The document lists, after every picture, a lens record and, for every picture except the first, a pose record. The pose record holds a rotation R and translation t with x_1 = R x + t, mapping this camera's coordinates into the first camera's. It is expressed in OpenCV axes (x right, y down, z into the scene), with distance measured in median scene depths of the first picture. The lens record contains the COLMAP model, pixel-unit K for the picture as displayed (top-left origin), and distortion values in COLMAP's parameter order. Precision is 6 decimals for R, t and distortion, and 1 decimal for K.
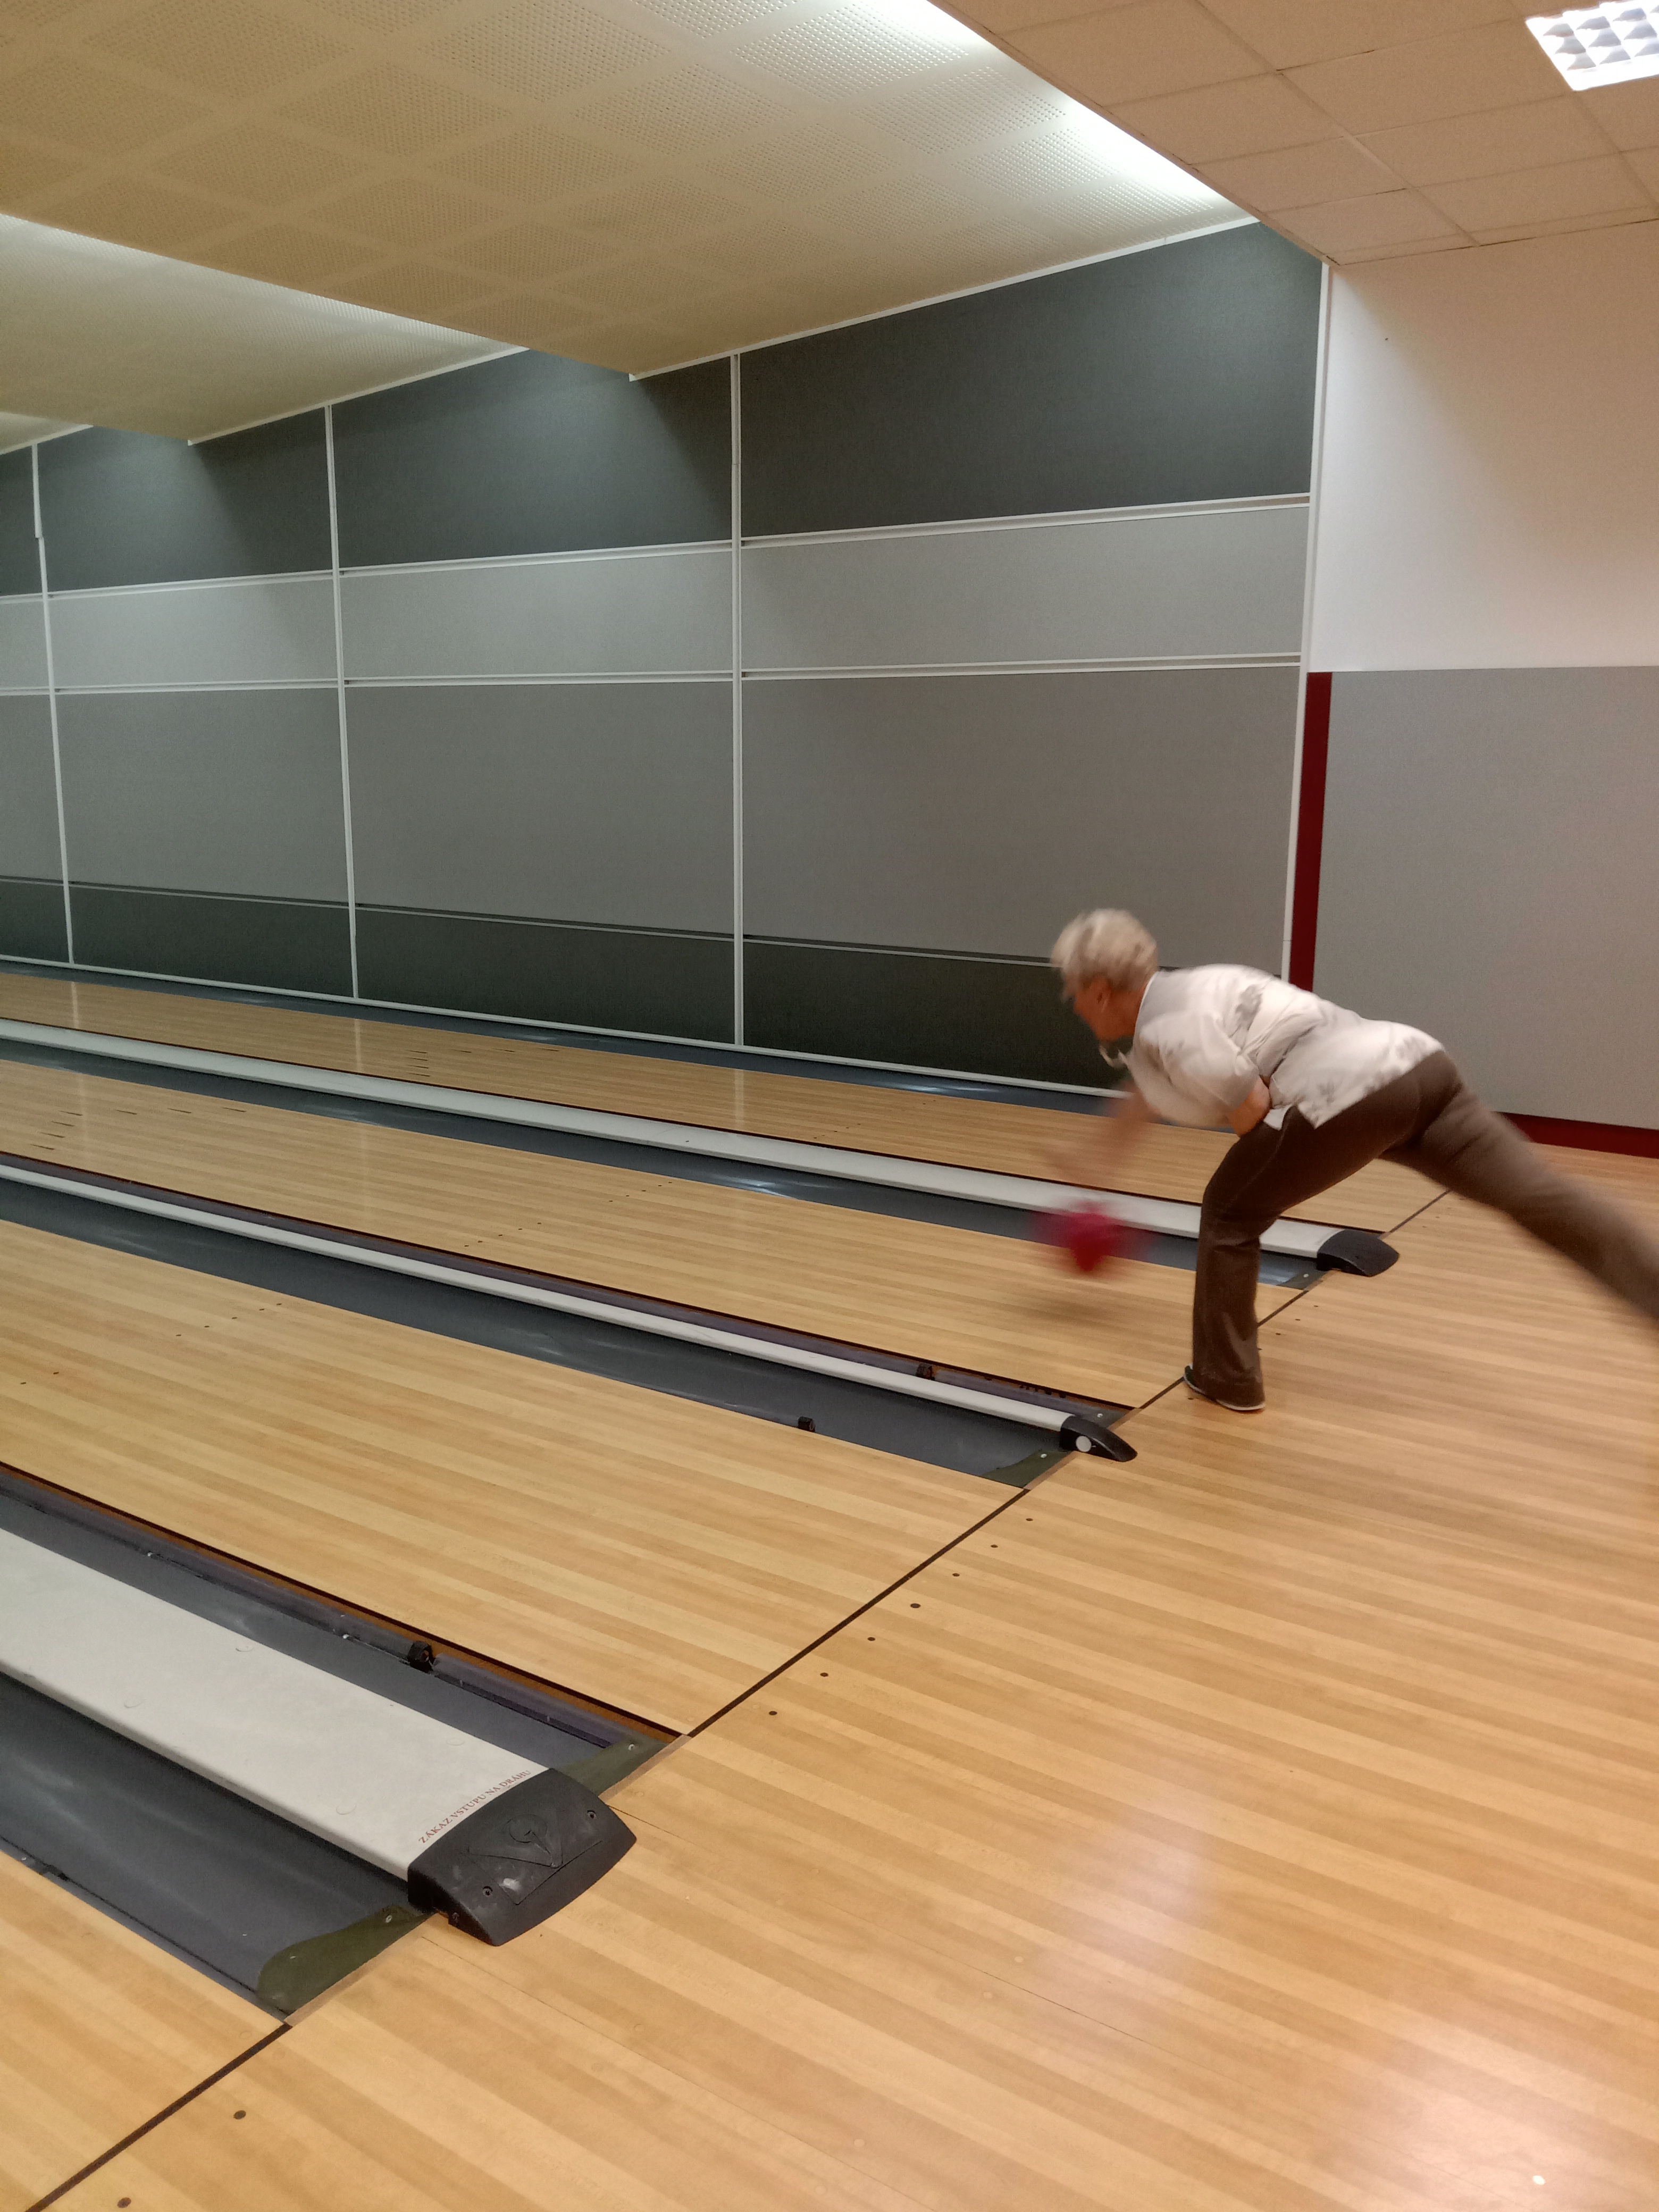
lens RADIAL K [[1757.8, 0, 827.1], [0, 1757.8, 1095.4], [0, 0, 1]] dist [0.051714, -0.132889]
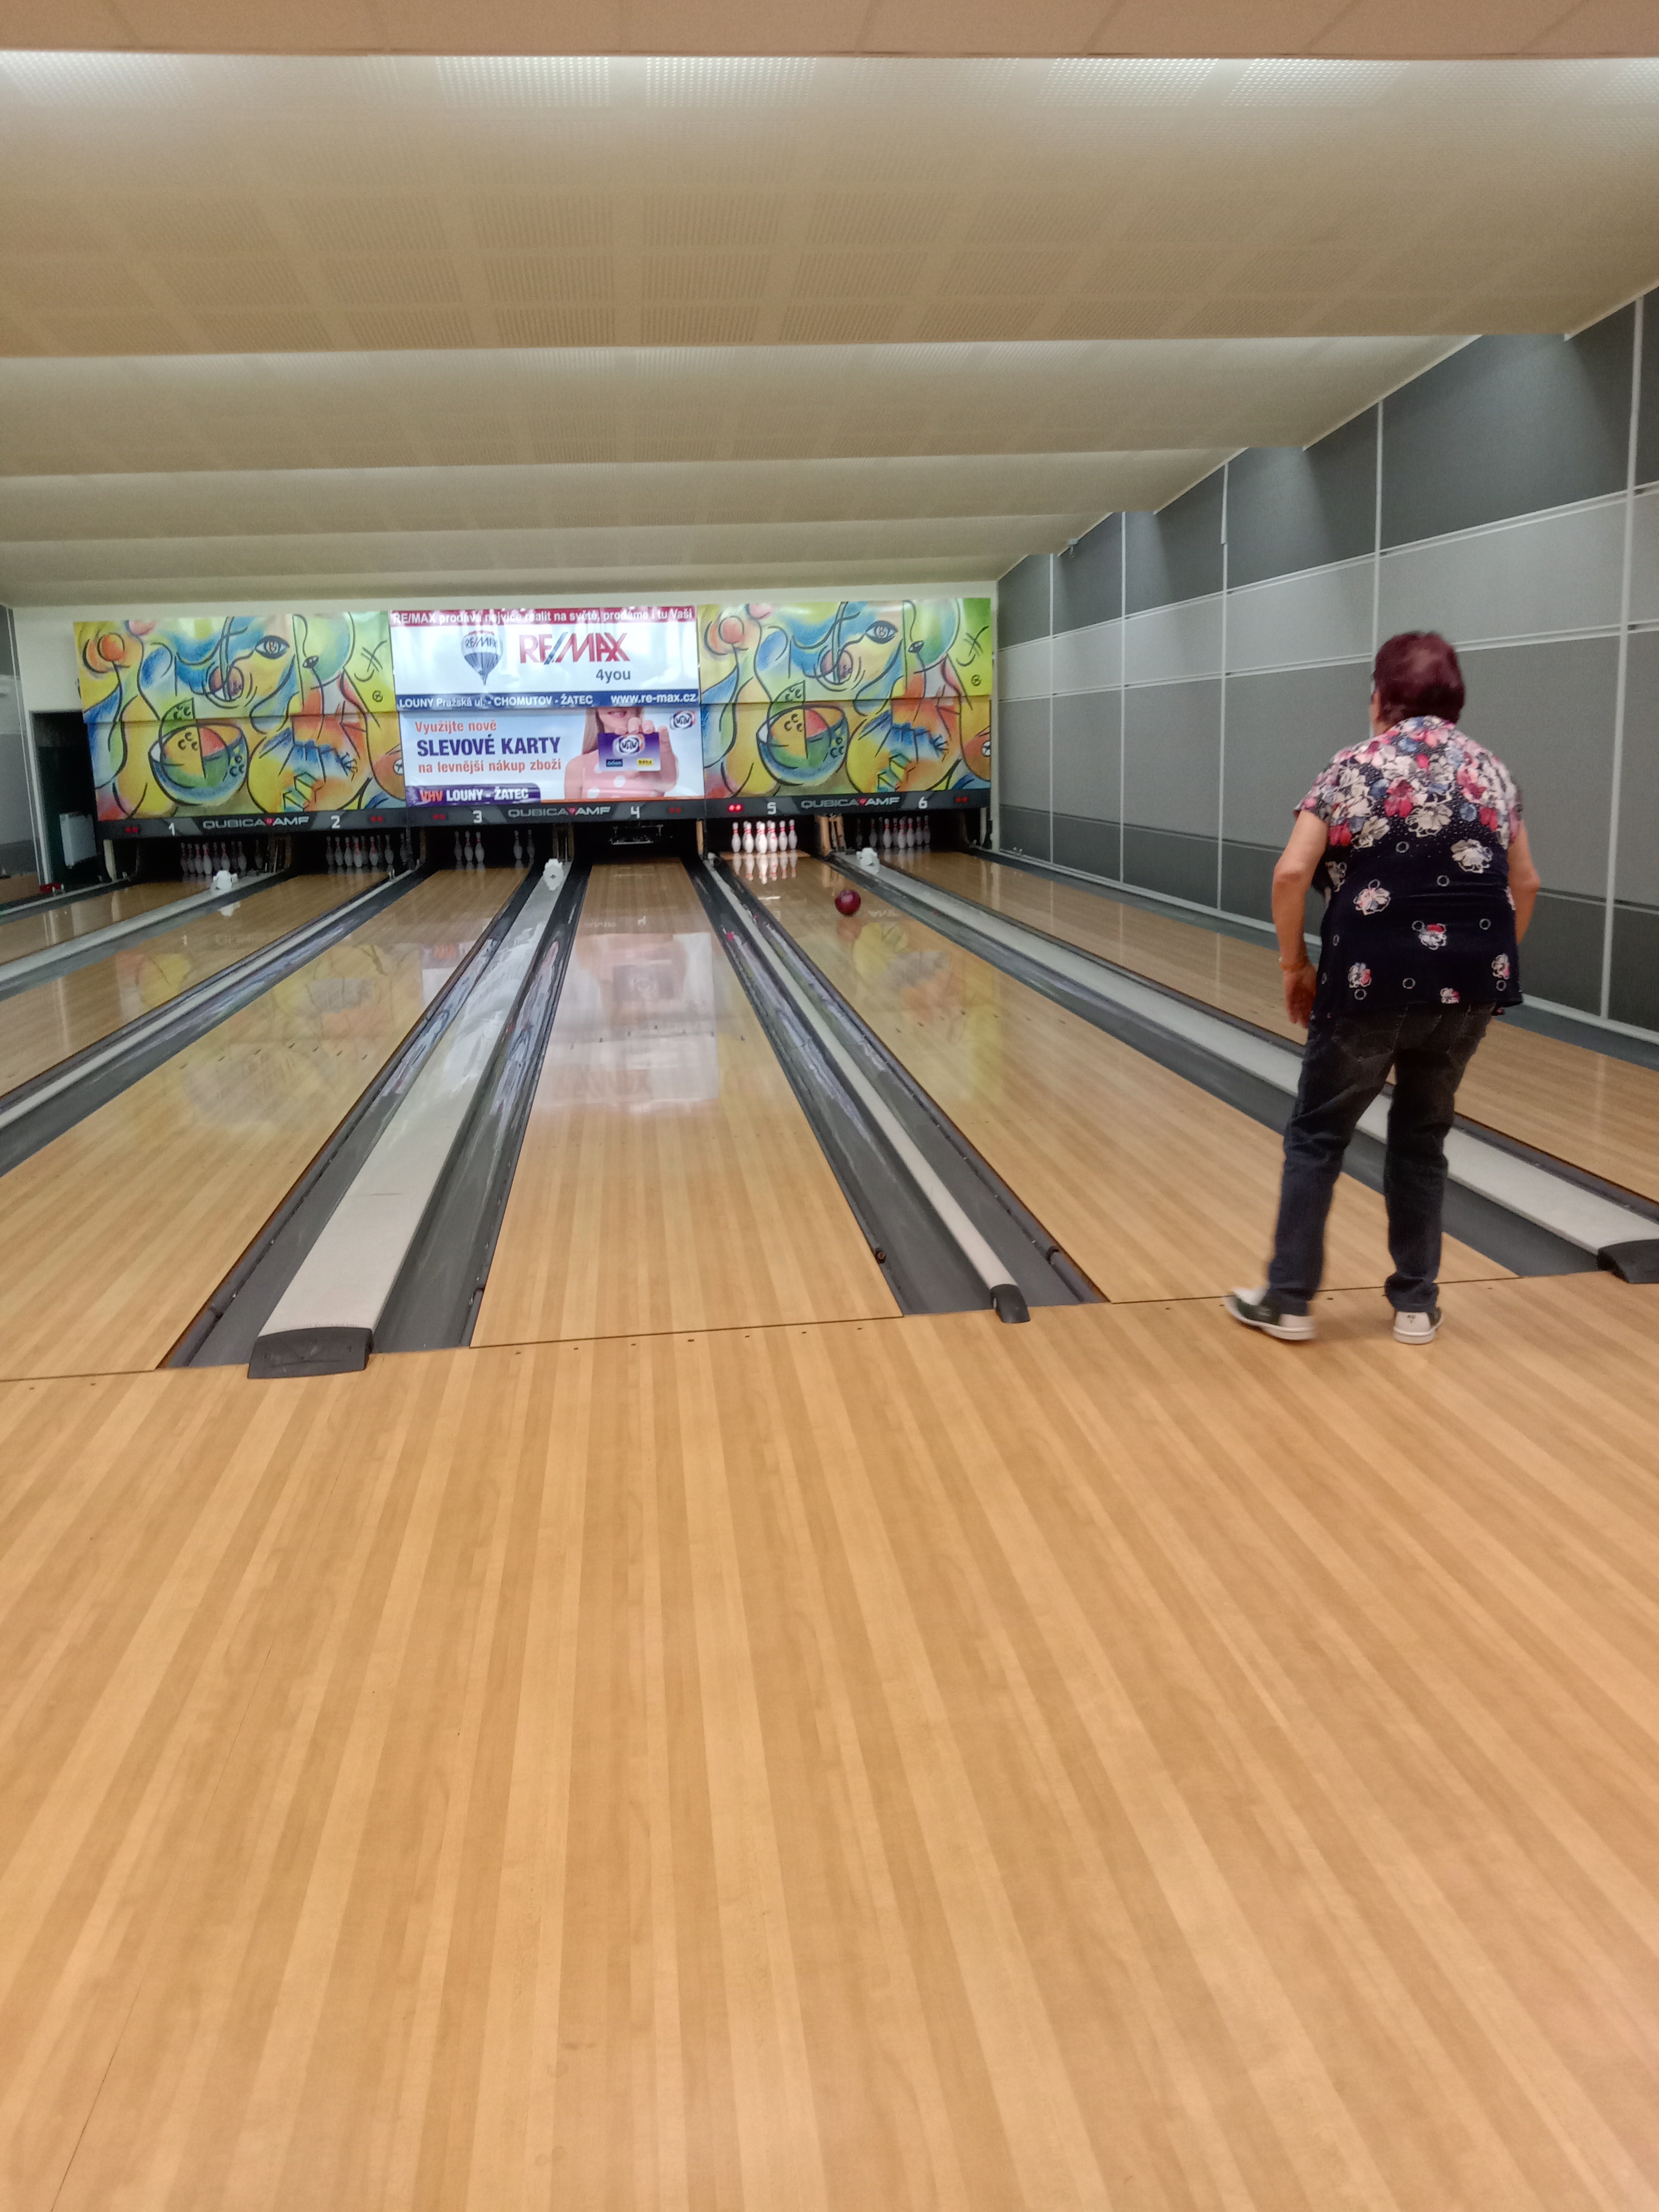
lens RADIAL K [[1757.8, 0, 827.1], [0, 1757.8, 1095.4], [0, 0, 1]] dist [0.051714, -0.132889]
pose [[0.654083, 0.124097, -0.746174, 1.139757], [-0.109796, 0.991580, 0.068665, -0.014824], [0.748412, 0.037014, 0.662200, 0.136741]]
